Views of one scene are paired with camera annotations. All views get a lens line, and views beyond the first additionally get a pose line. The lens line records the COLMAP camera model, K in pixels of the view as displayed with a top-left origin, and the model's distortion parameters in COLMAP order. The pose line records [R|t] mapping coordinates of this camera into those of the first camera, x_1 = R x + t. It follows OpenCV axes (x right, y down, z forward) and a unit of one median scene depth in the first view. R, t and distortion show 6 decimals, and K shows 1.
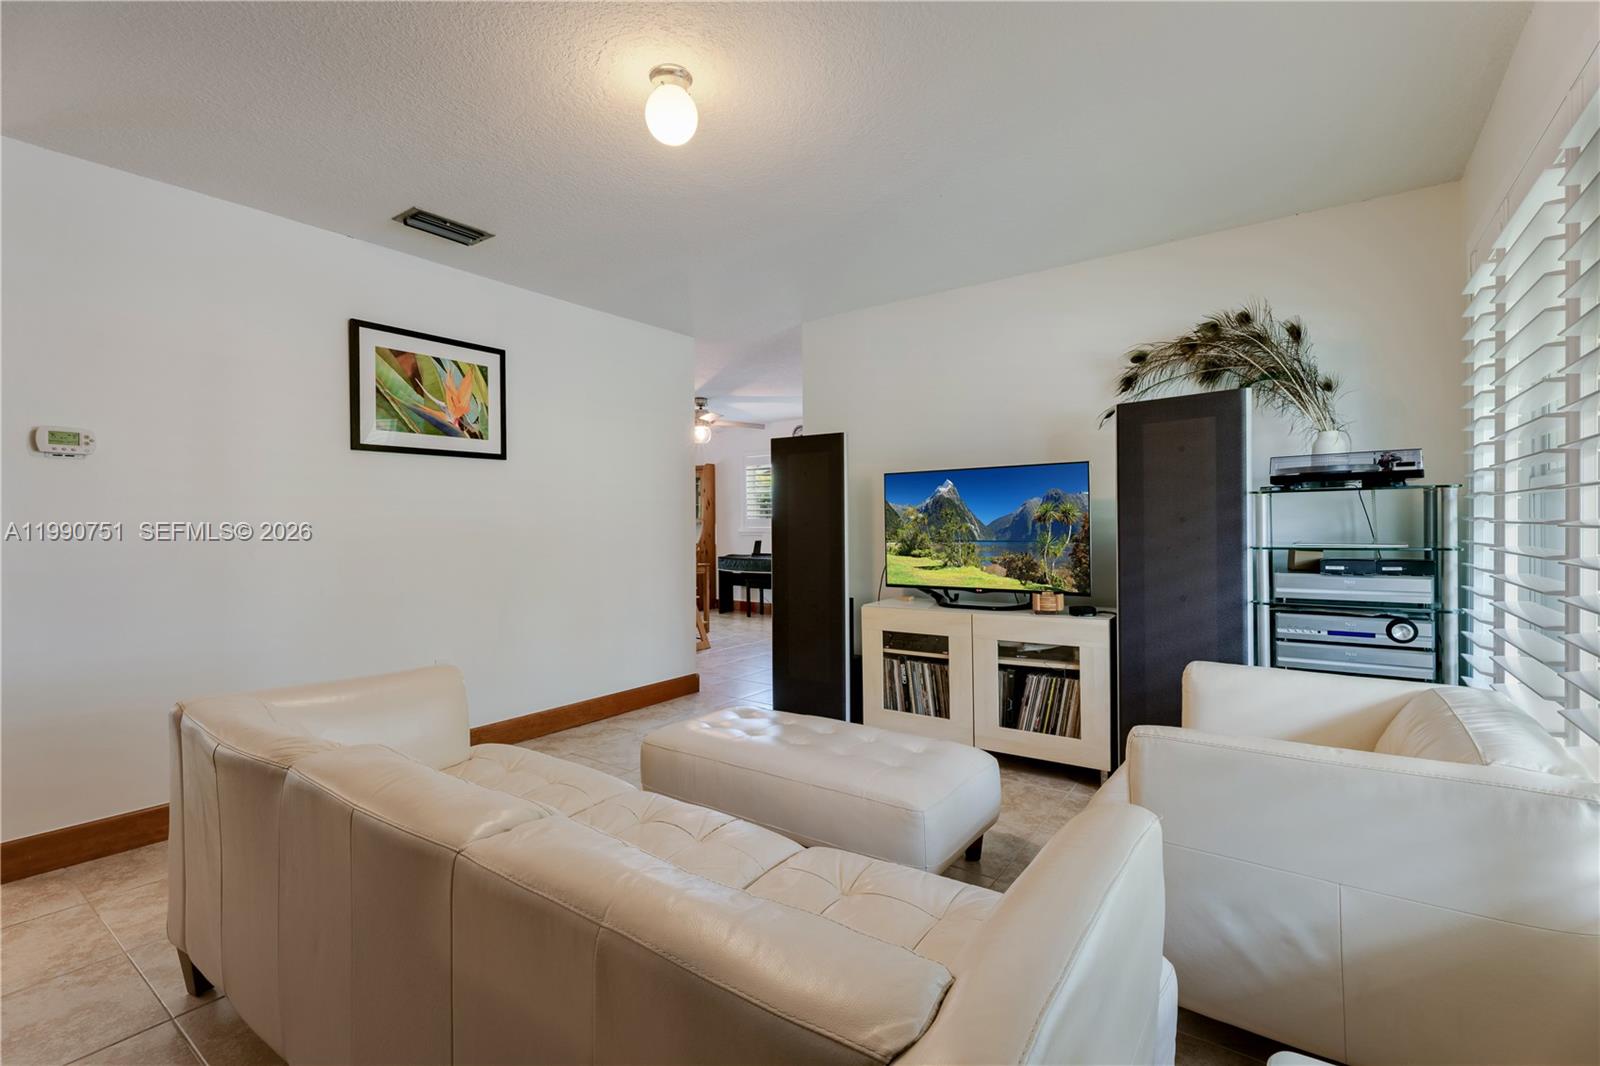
lens RADIAL K [[708.5, 0, 798.1], [0, 708.5, 527.2], [0, 0, 1]] dist [-0.000914, -0.000931]
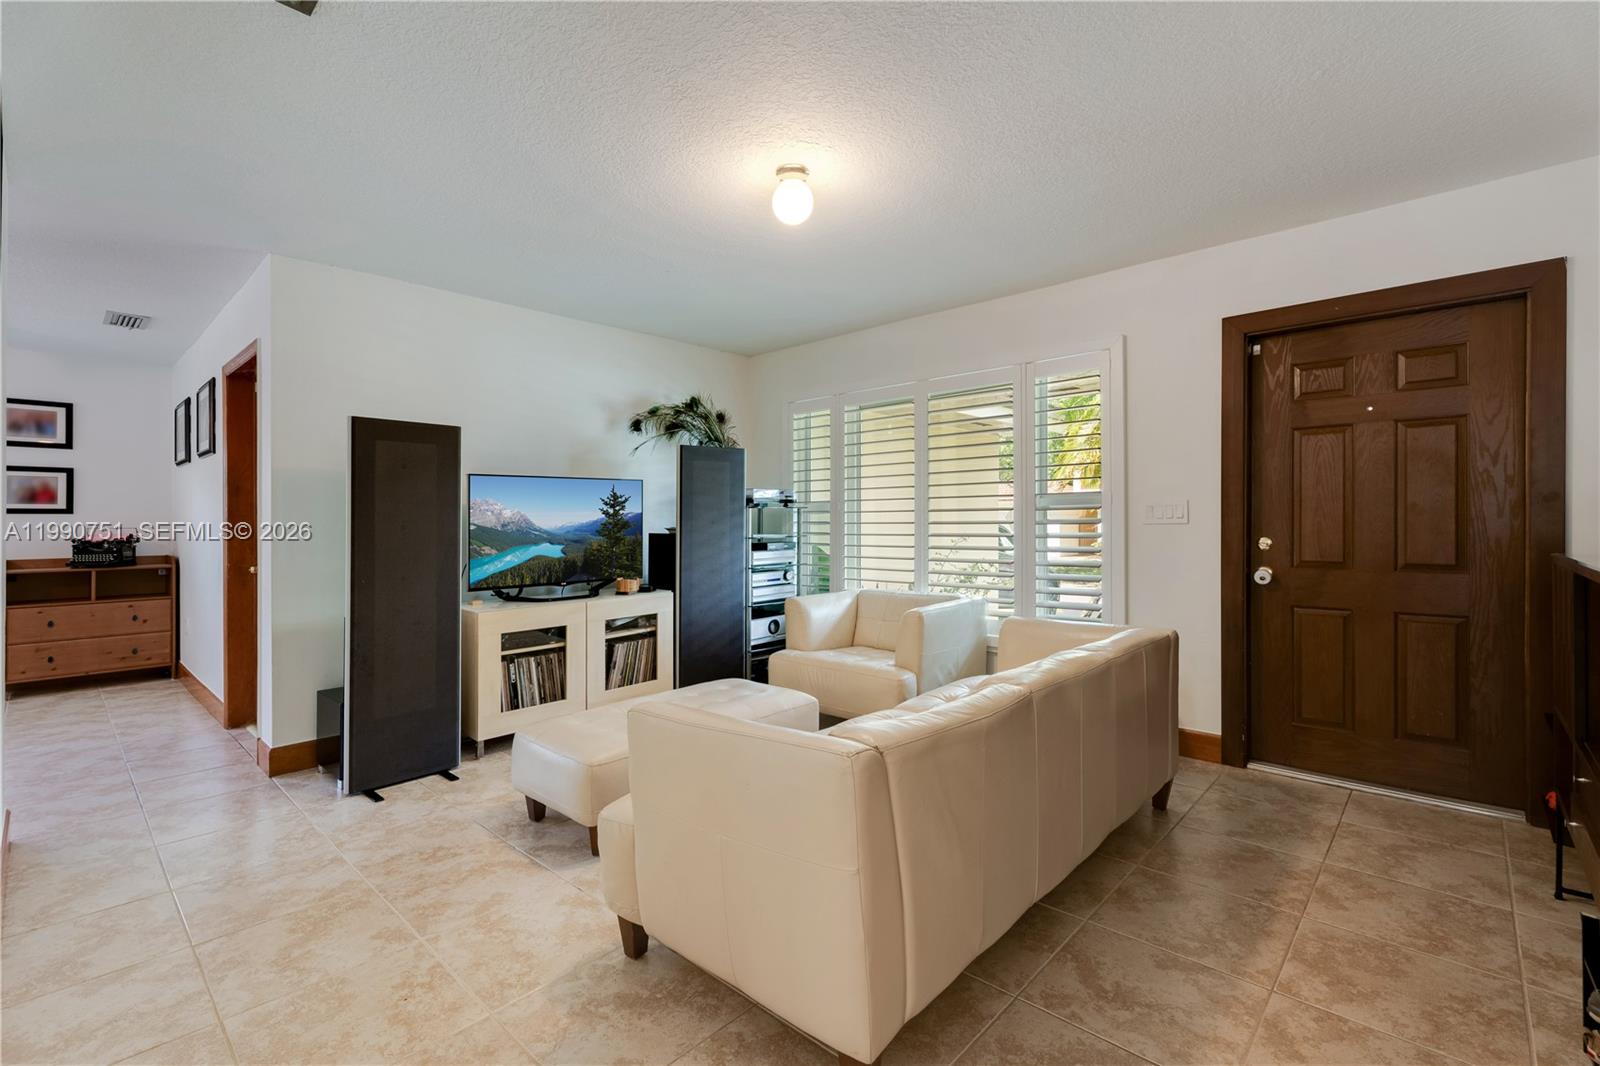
lens RADIAL K [[708.5, 0, 790.0], [0, 708.5, 518.8], [0, 0, 1]] dist [-0.000914, -0.000931]
pose [[0.128393, 0.010685, 0.991666, -0.867226], [0.010710, 0.999869, -0.012160, 0.001296], [-0.991666, 0.012182, 0.128262, 0.502948]]
